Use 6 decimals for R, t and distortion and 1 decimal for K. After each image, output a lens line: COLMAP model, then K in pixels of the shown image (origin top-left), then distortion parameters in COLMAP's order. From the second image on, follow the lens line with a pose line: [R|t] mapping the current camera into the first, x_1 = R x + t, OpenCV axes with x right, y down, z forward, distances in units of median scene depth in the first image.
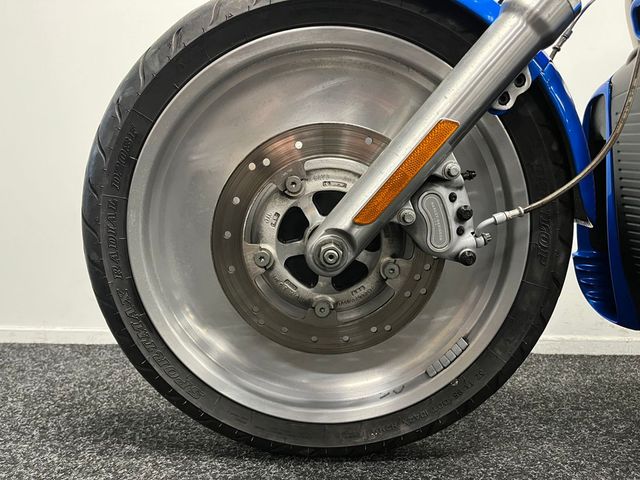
lens RADIAL K [[488.6, 0, 320.0], [0, 488.6, 240.0], [0, 0, 1]] dist [0.020887, -0.002220]
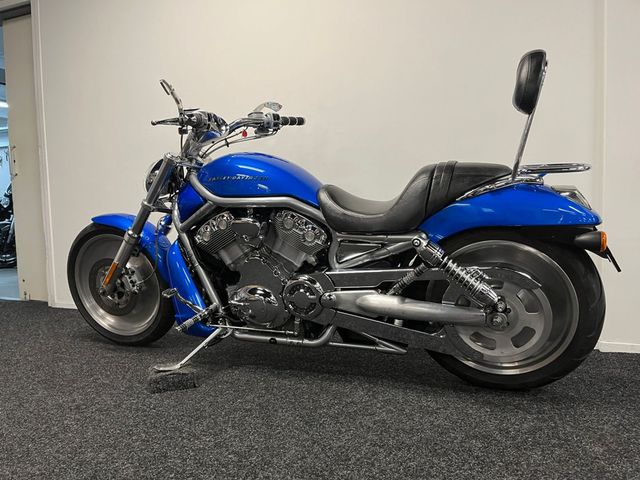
lens RADIAL K [[488.6, 0, 320.0], [0, 488.6, 240.0], [0, 0, 1]] dist [0.020887, -0.002220]
pose [[0.924704, -0.017645, -0.380277, 2.920890], [0.034409, 0.998710, 0.037331, -0.442214], [0.379128, -0.047605, 0.924119, -1.879267]]
